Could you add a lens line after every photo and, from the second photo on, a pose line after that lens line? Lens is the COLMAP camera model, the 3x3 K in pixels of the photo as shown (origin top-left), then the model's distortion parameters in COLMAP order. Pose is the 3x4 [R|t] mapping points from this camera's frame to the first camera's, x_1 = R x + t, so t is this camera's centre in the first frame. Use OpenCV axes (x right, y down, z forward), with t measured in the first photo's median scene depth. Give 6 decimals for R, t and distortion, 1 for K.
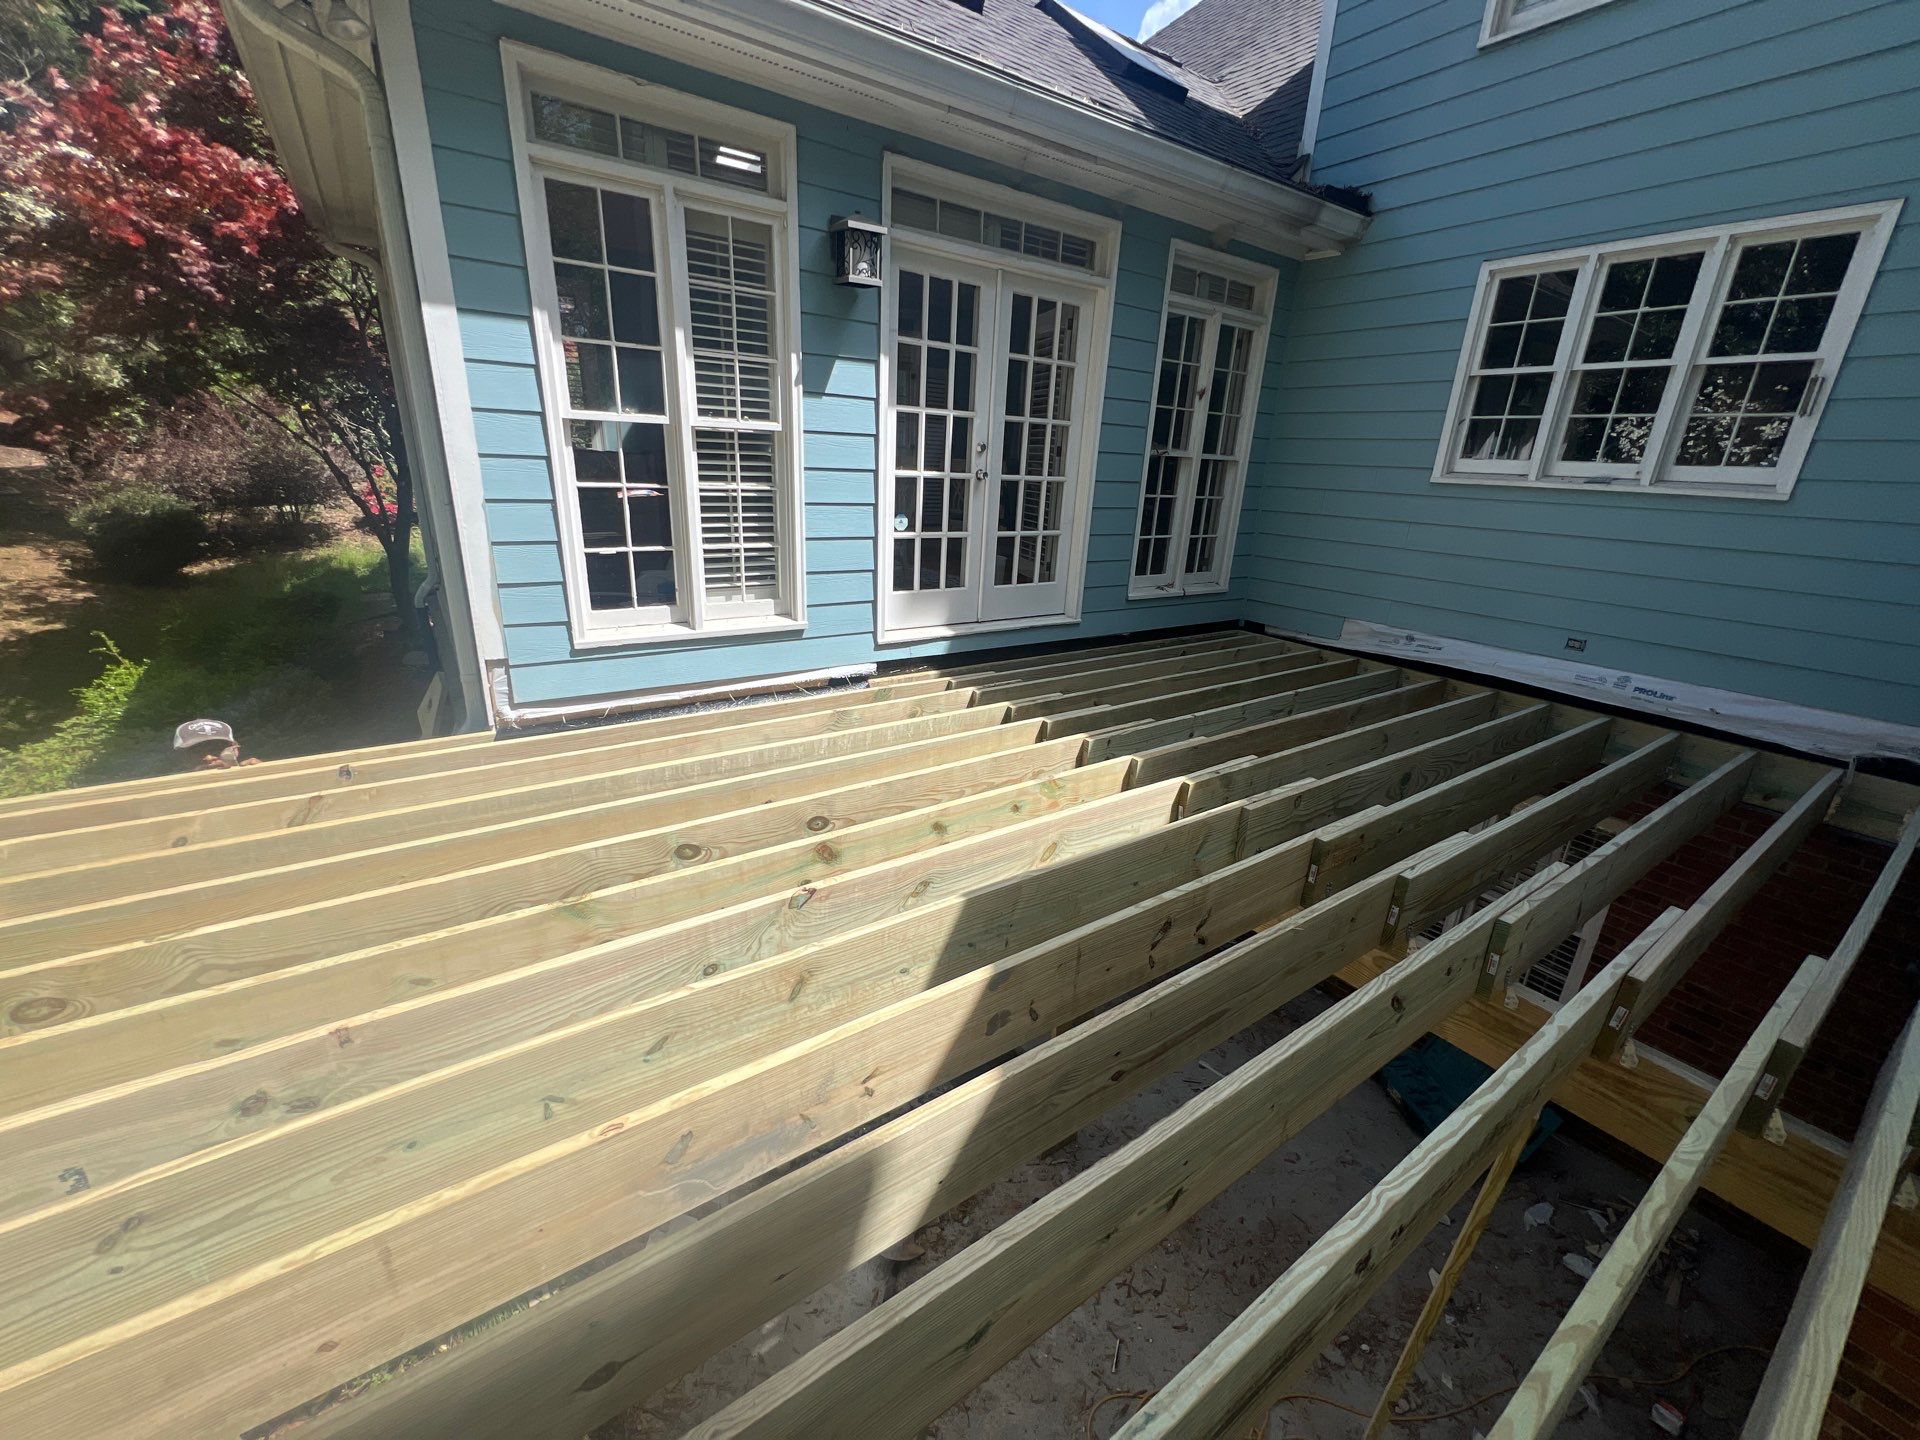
lens RADIAL K [[763.6, 0, 957.0], [0, 763.6, 721.6], [0, 0, 1]] dist [-0.002303, 0.000380]
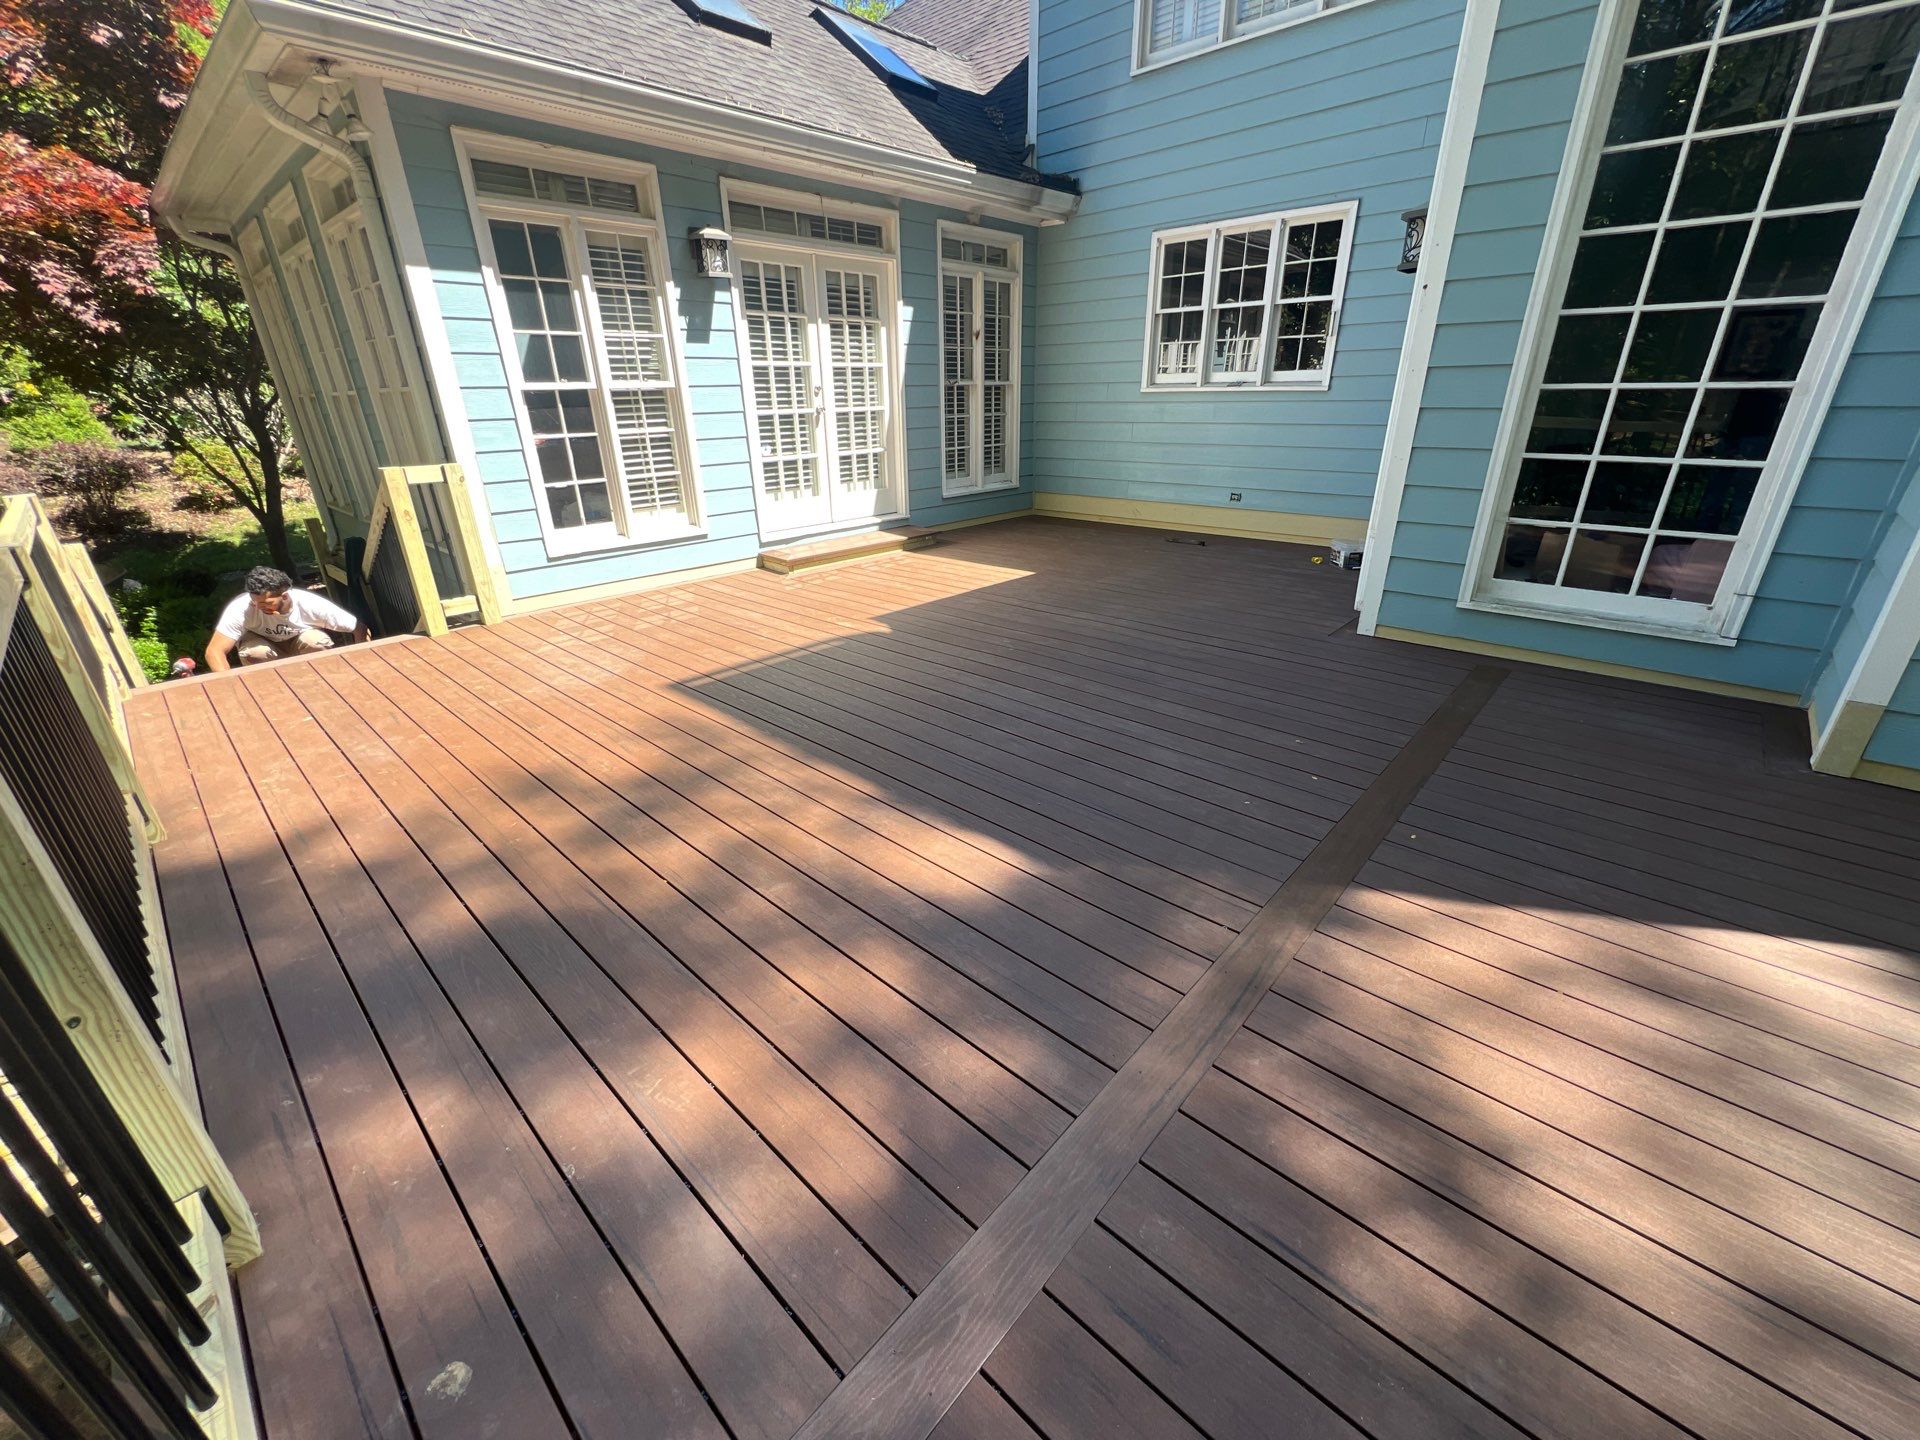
lens RADIAL K [[767.2, 0, 957.8], [0, 767.2, 721.3], [0, 0, 1]] dist [-0.001083, 0.000137]
pose [[0.976016, -0.138884, 0.167644, -0.036801], [0.125174, 0.988062, 0.089800, 0.137257], [-0.178114, -0.066662, 0.981749, -0.434239]]
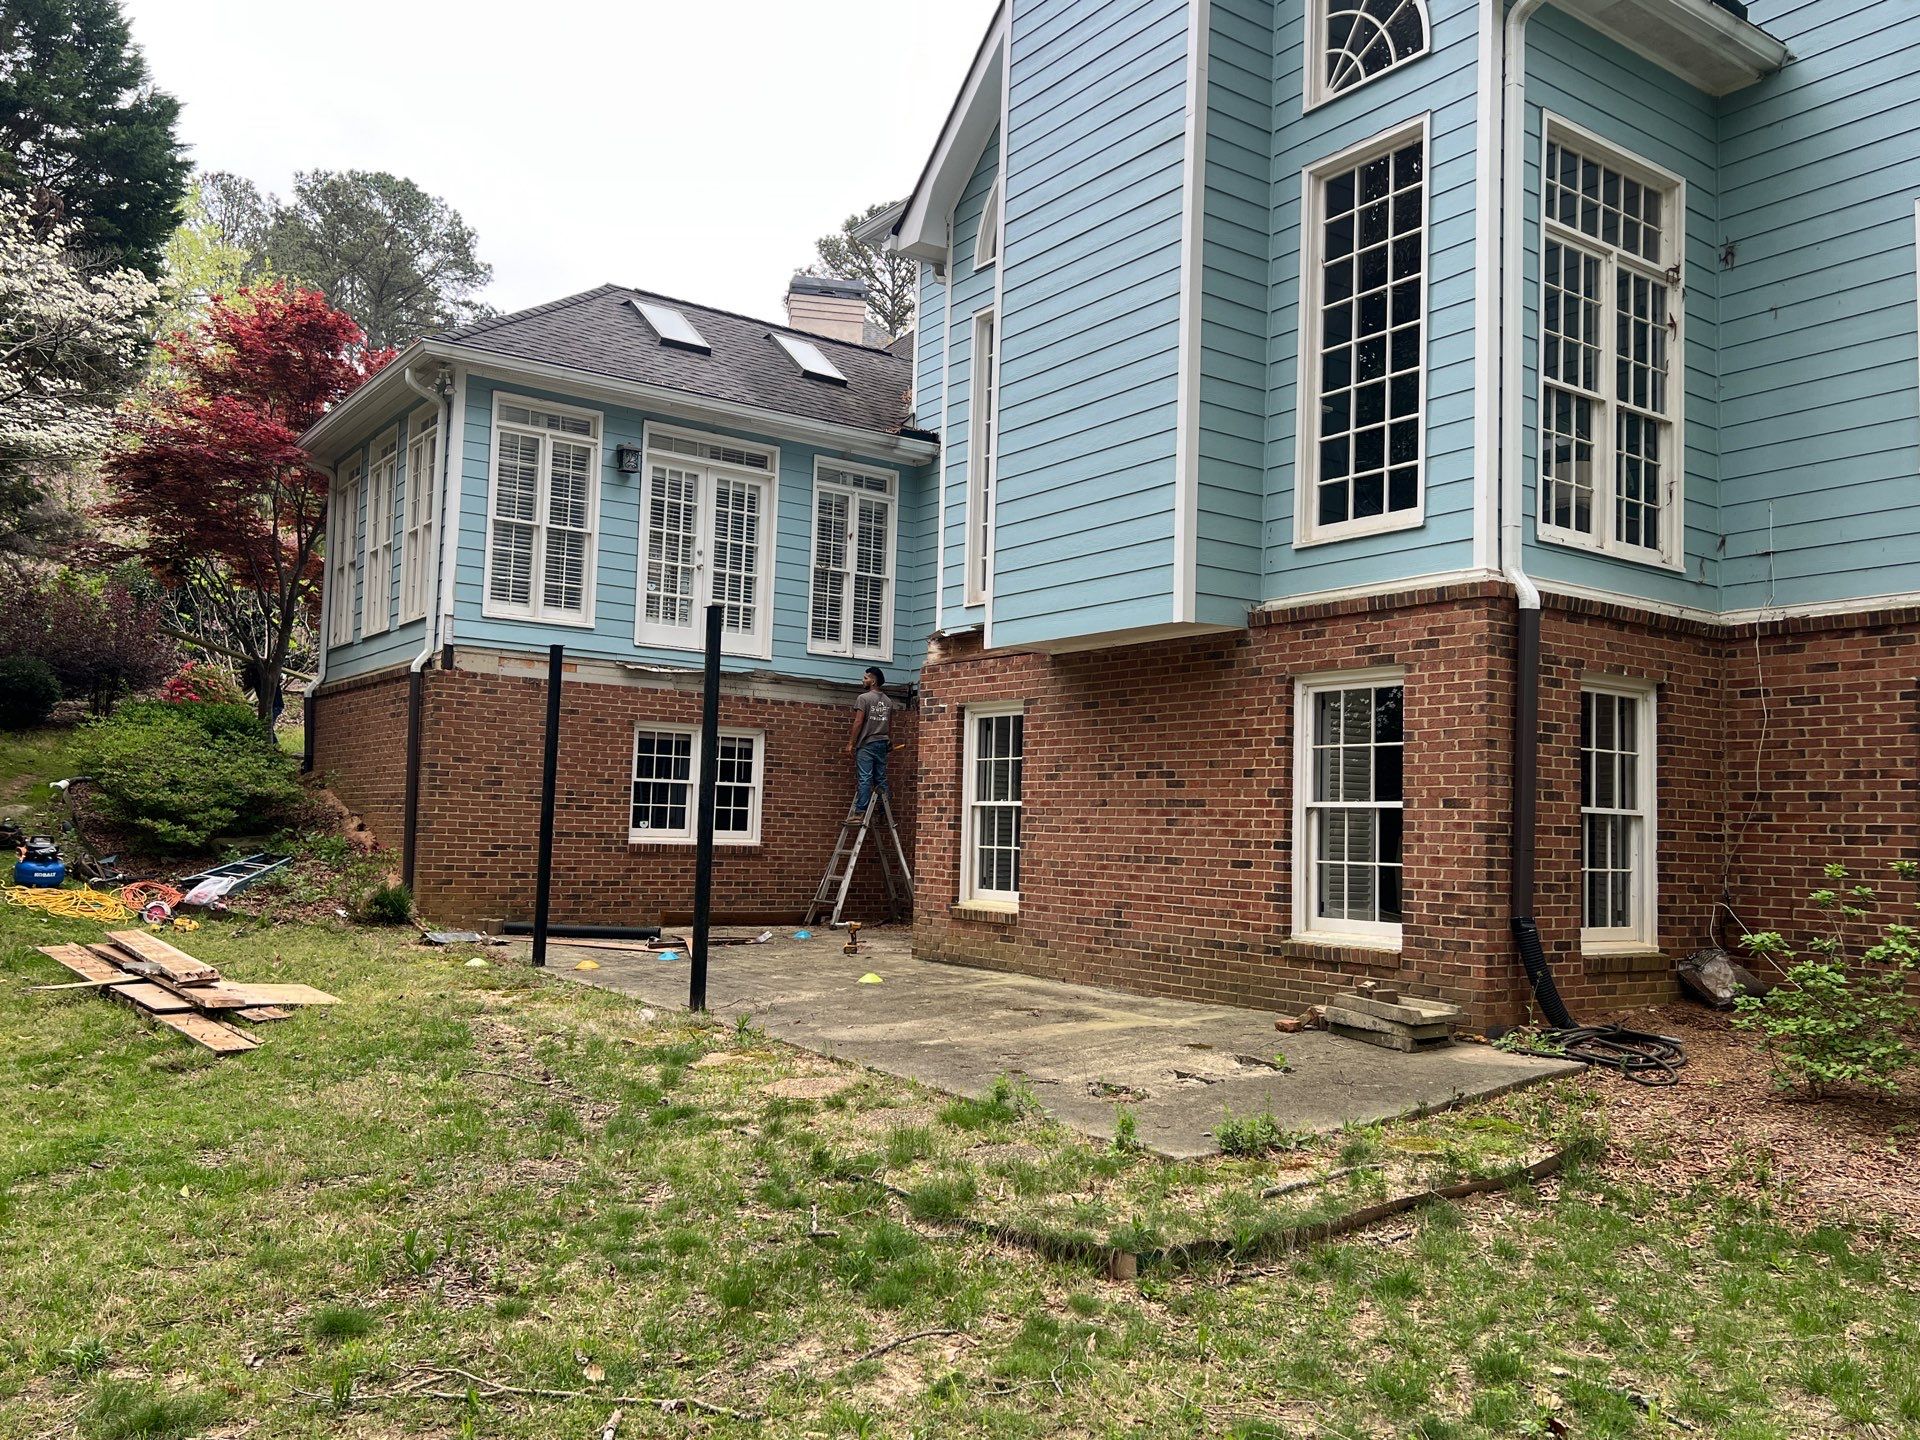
lens RADIAL K [[1526.9, 0, 957.8], [0, 1526.9, 714.0], [0, 0, 1]] dist [0.086433, -0.164627]
pose [[0.999894, -0.012181, 0.008038, 0.642660], [0.014379, 0.916363, -0.400090, 1.535479], [-0.002493, 0.400163, 0.916441, -2.301155]]
